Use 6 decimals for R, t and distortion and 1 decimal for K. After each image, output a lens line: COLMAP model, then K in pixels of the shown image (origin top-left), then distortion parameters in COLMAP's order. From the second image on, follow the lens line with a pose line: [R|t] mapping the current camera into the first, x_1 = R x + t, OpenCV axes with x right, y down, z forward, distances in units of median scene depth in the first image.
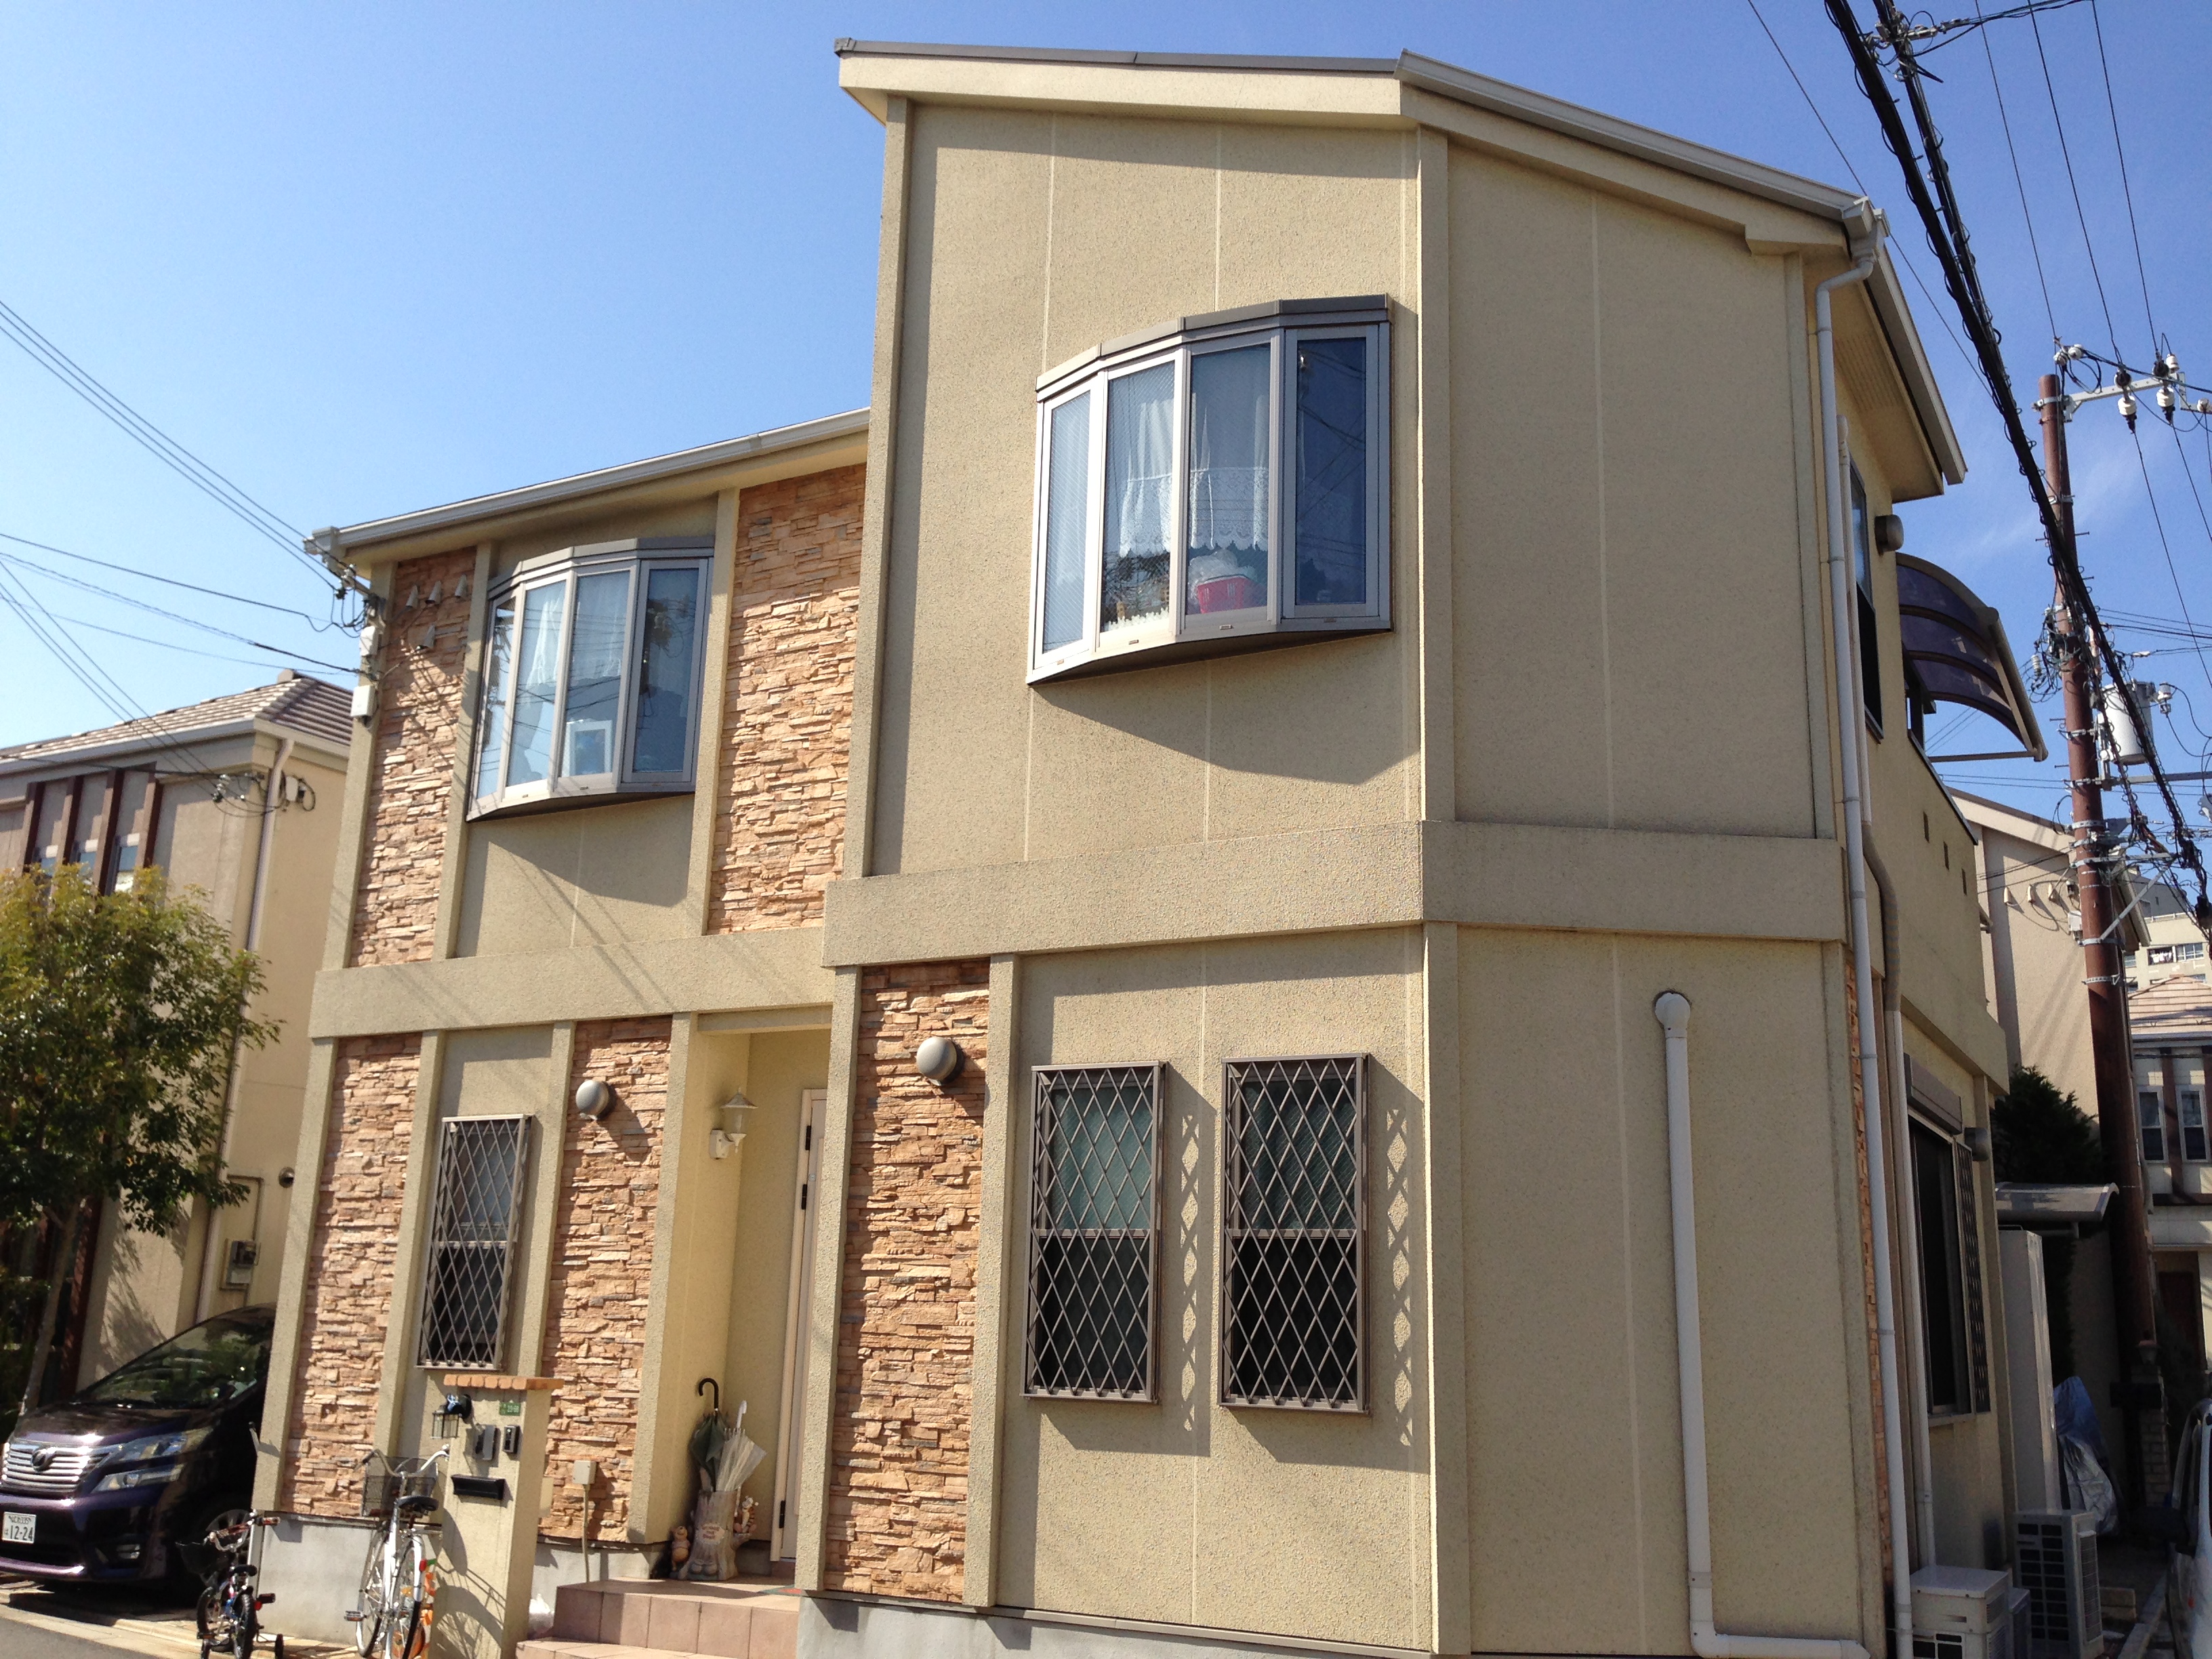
lens RADIAL K [[2057.9, 0, 1106.0], [0, 2057.9, 829.5], [0, 0, 1]] dist [0.004867, 0.007622]
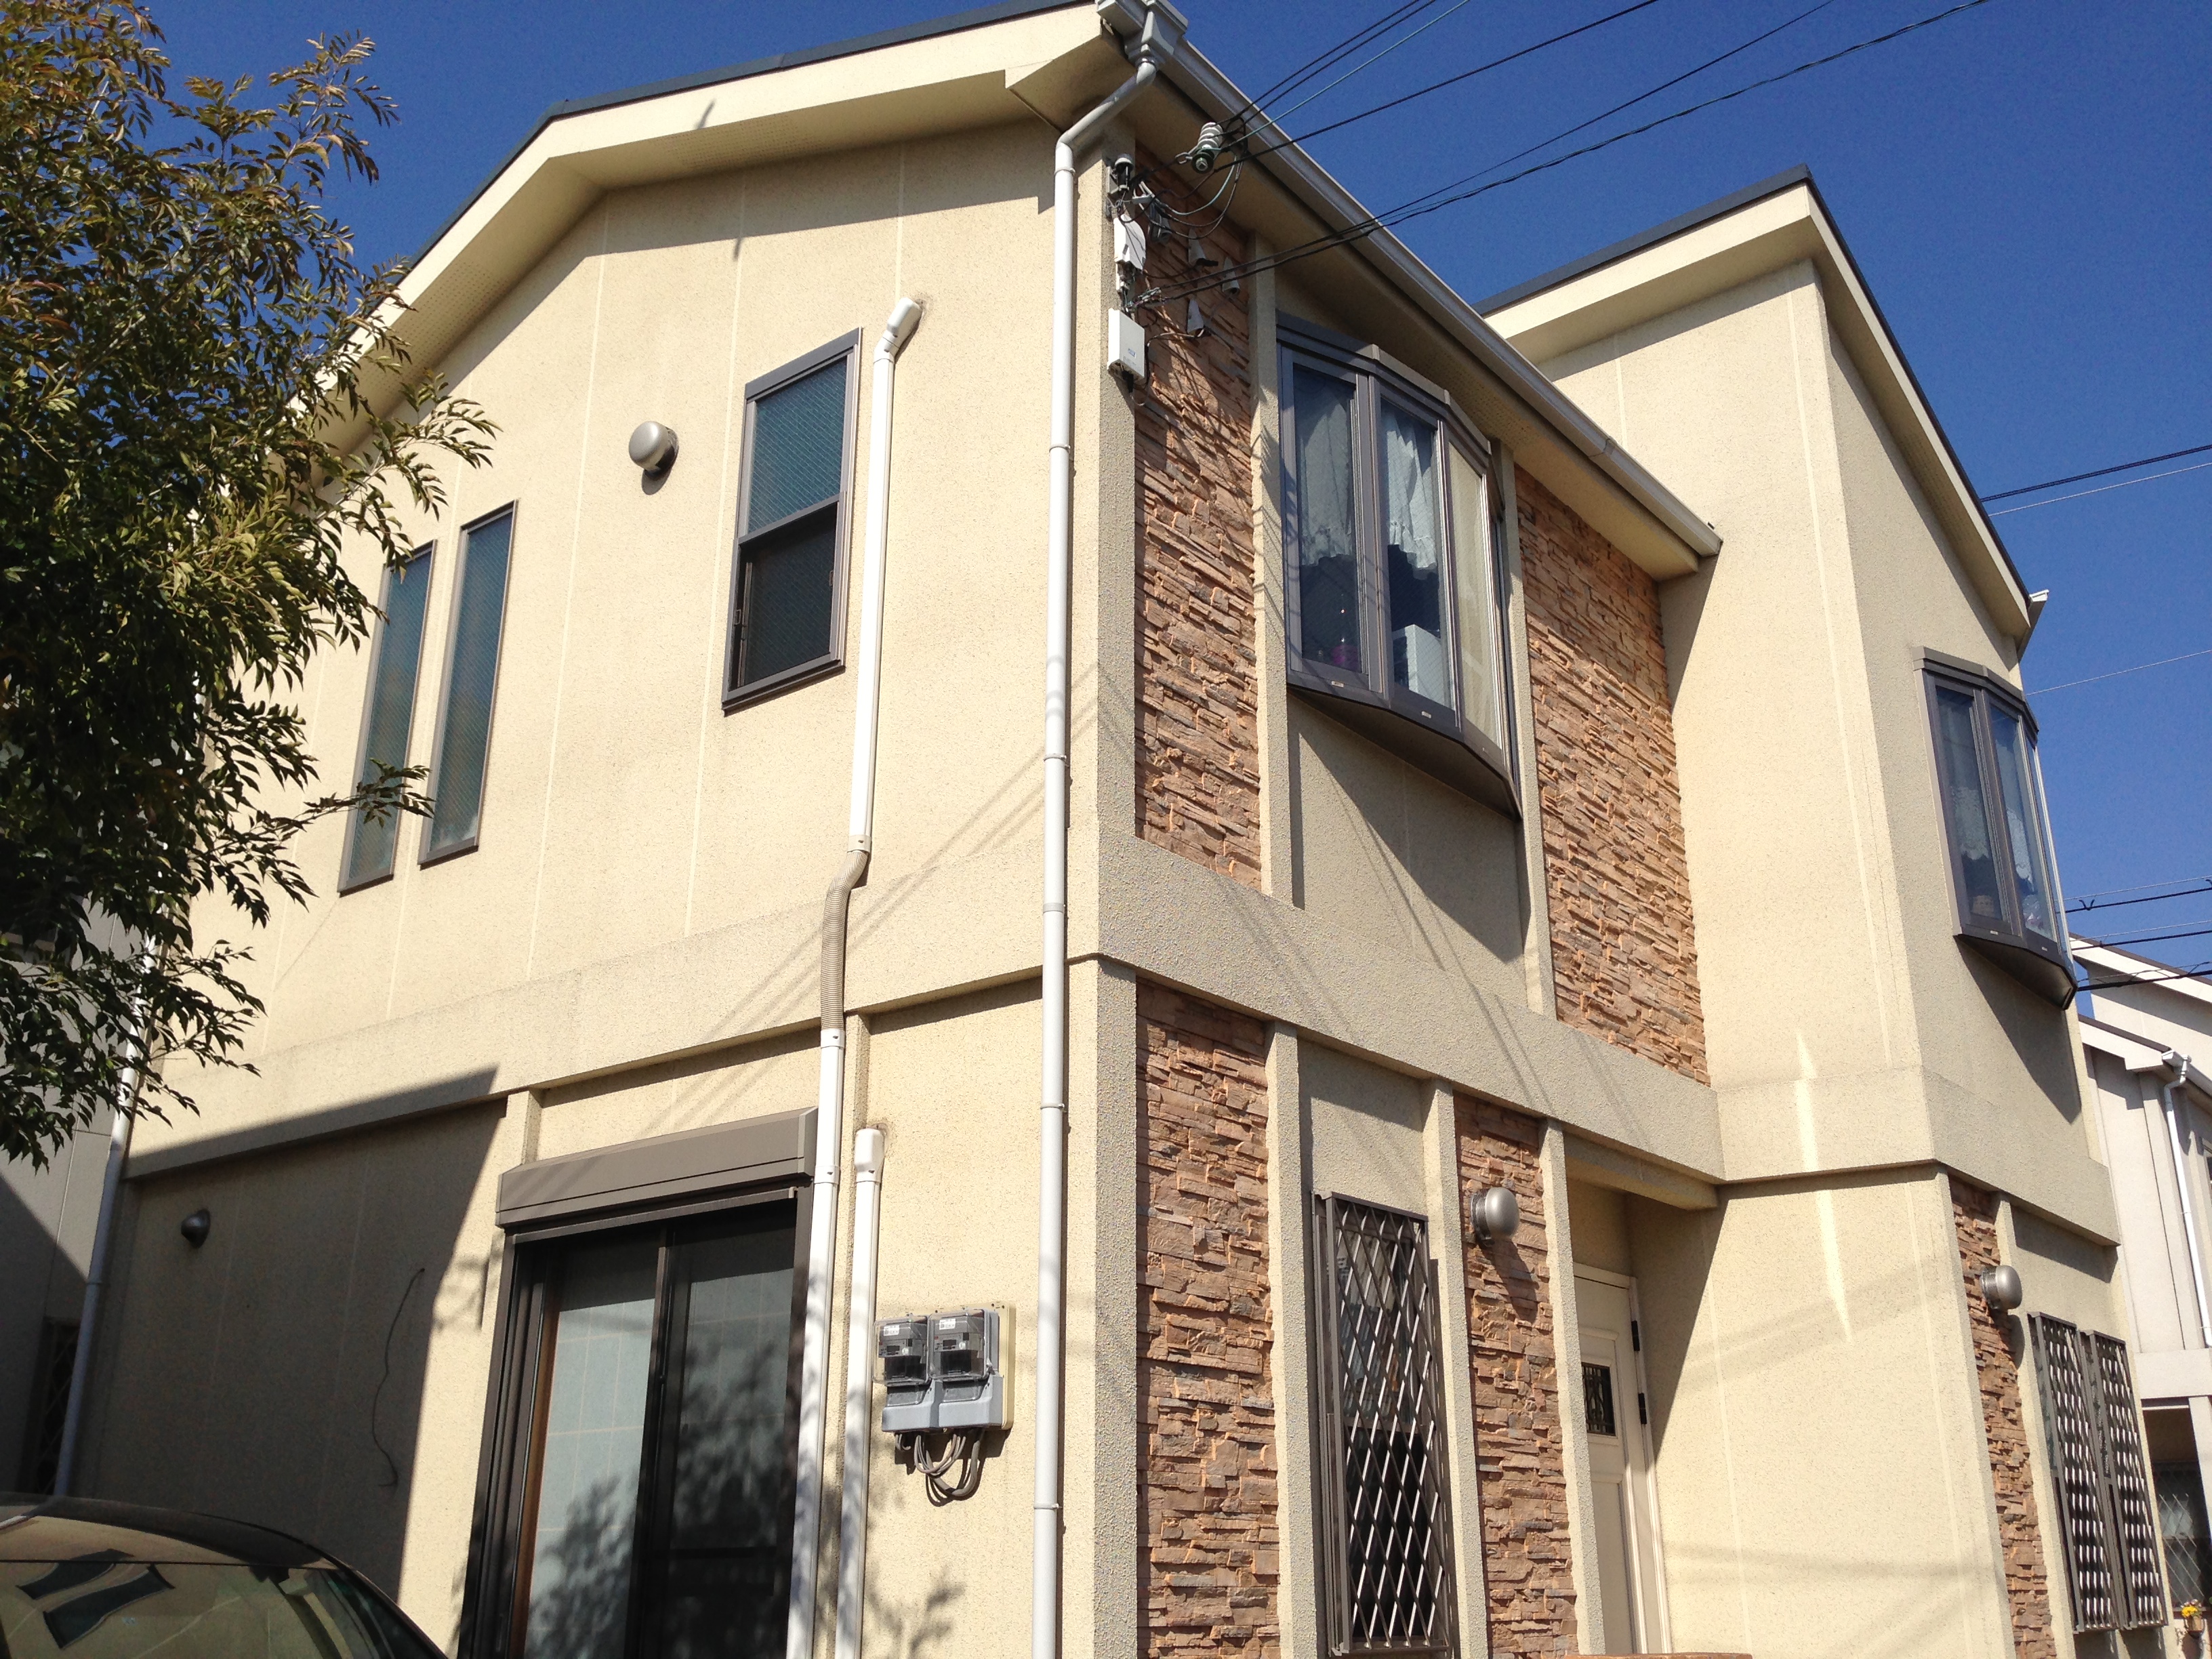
lens RADIAL K [[2068.5, 0, 1106.0], [0, 2068.5, 829.5], [0, 0, 1]] dist [0.051091, 0.001130]
pose [[0.165606, 0.315612, 0.934325, -1.037026], [-0.239959, 0.931830, -0.272237, 0.251694], [-0.956553, -0.179116, 0.230051, 1.093765]]
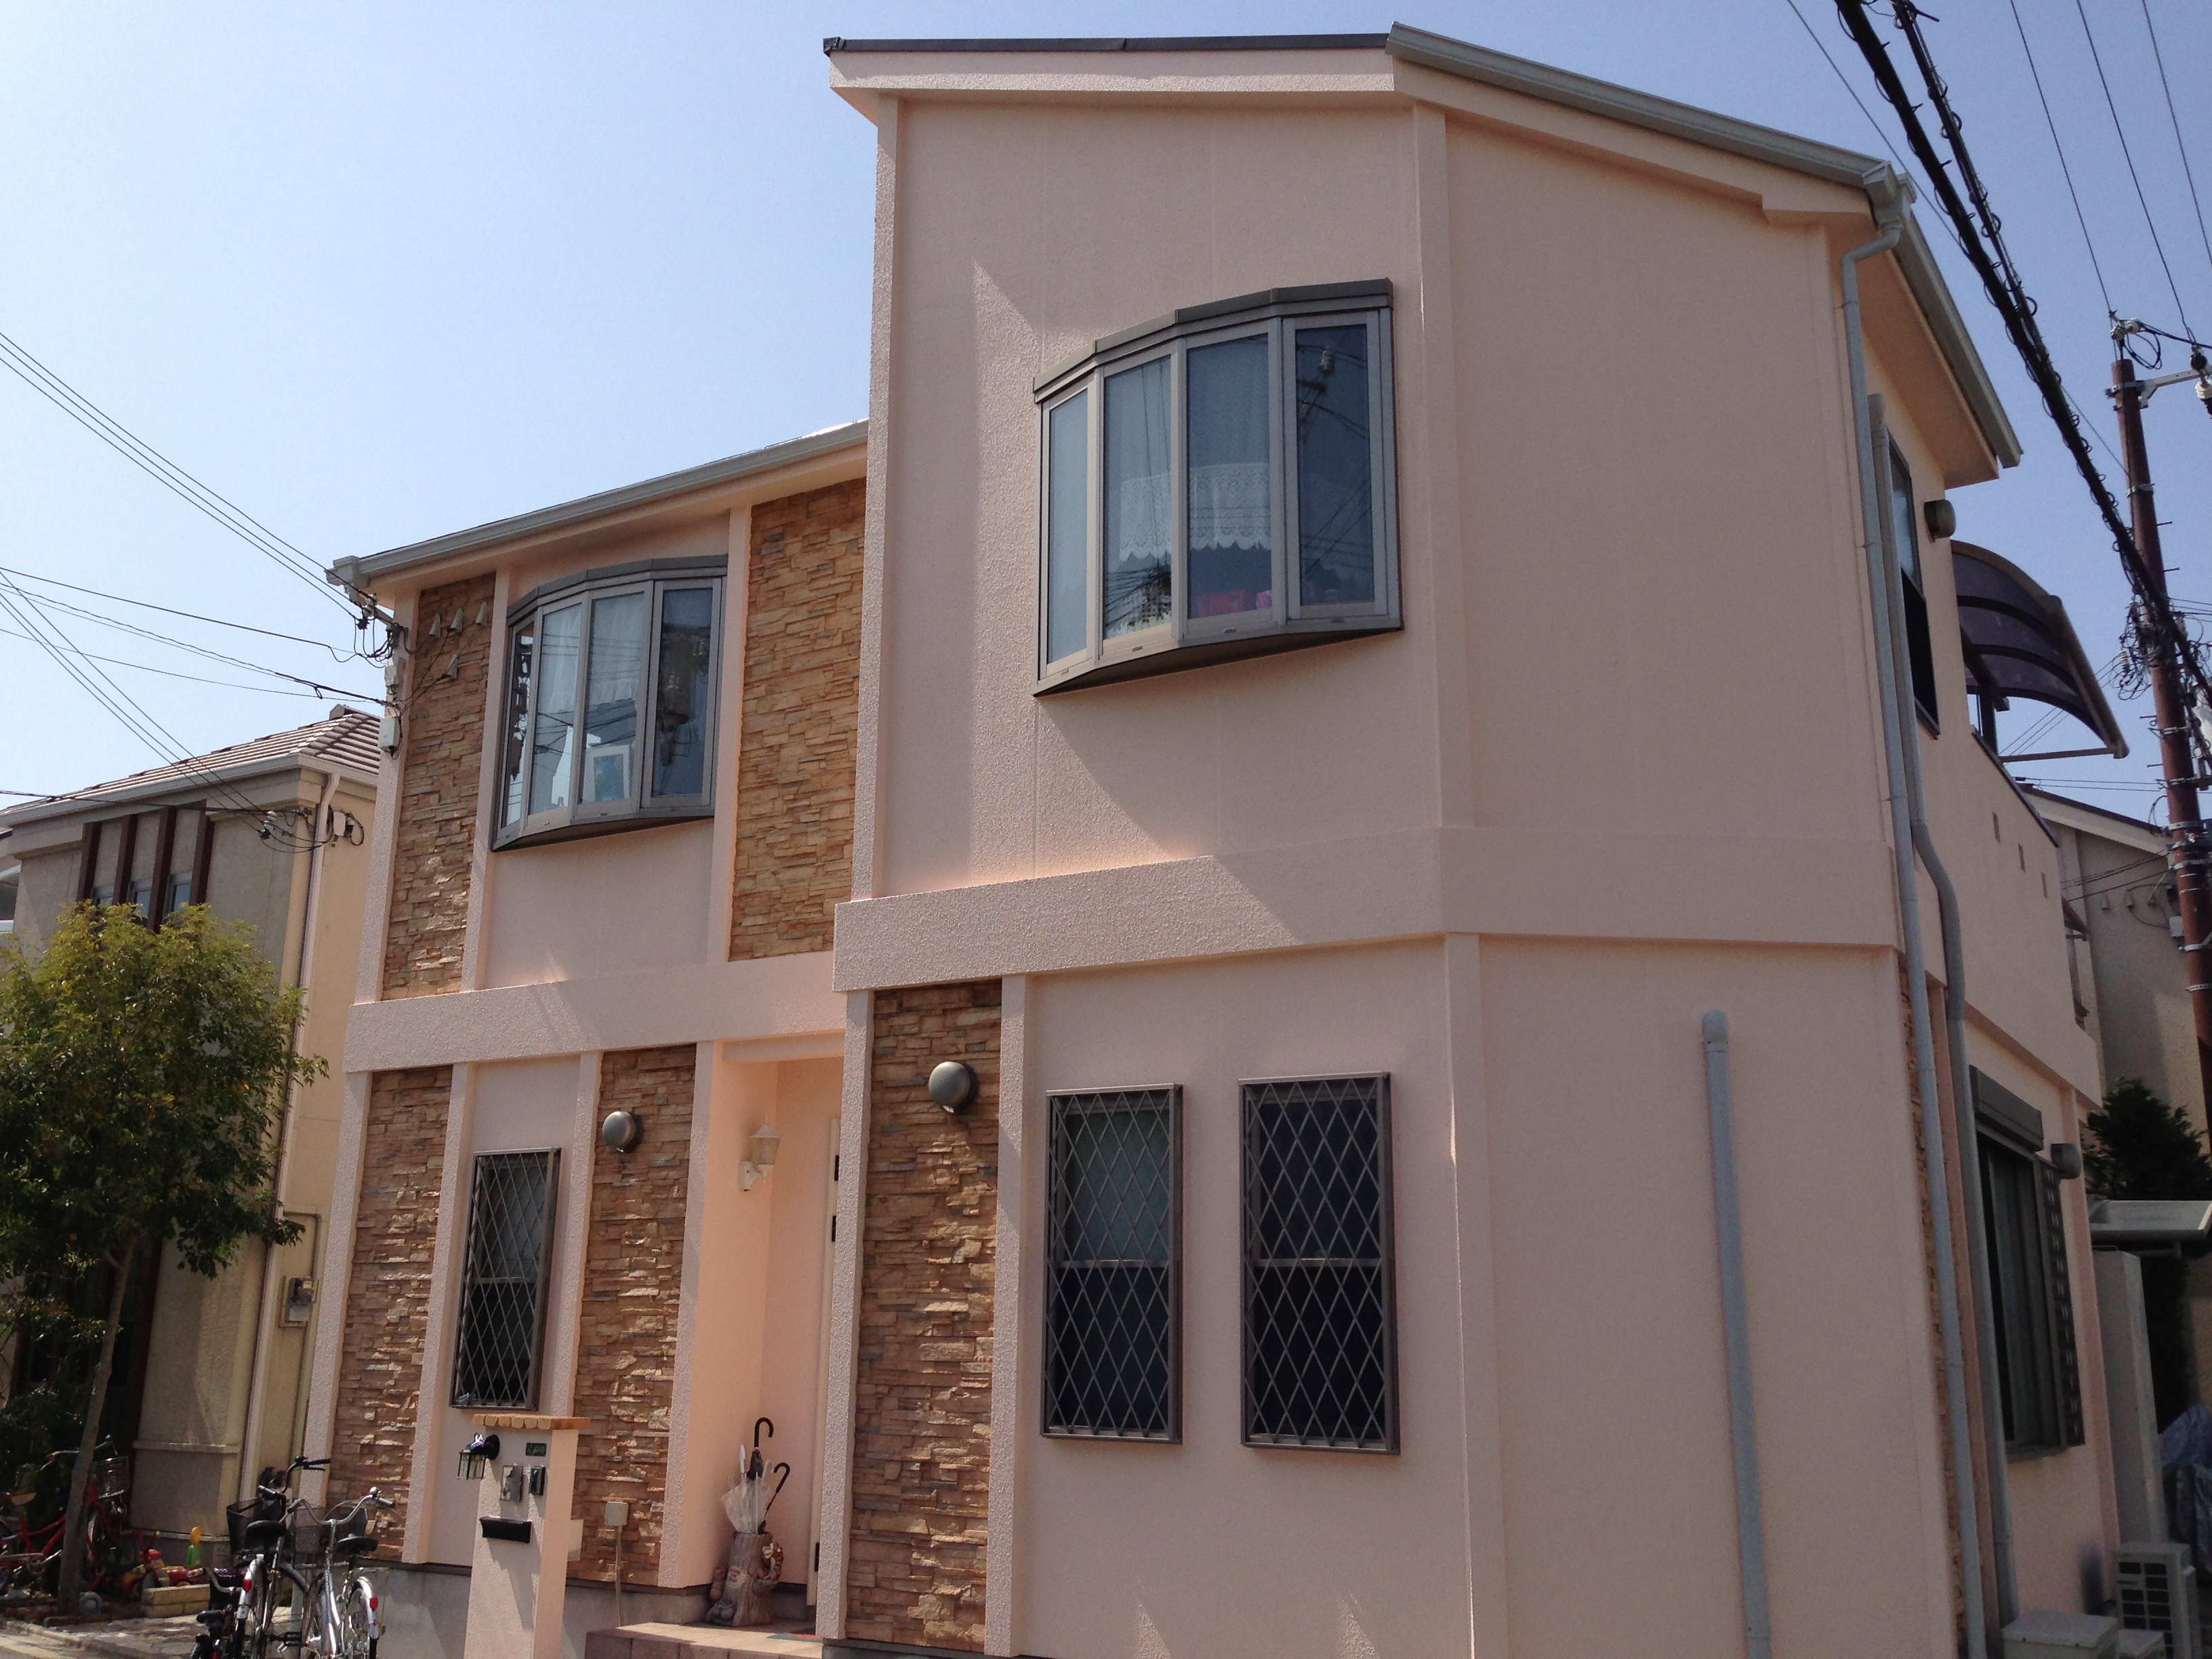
lens RADIAL K [[2059.0, 0, 1106.5], [0, 2059.0, 809.1], [0, 0, 1]] dist [0.005892, -0.011321]
pose [[0.998721, -0.019576, -0.046614, 0.033310], [0.018507, 0.999558, -0.023254, 0.004968], [0.047049, 0.022362, 0.998642, 0.029702]]
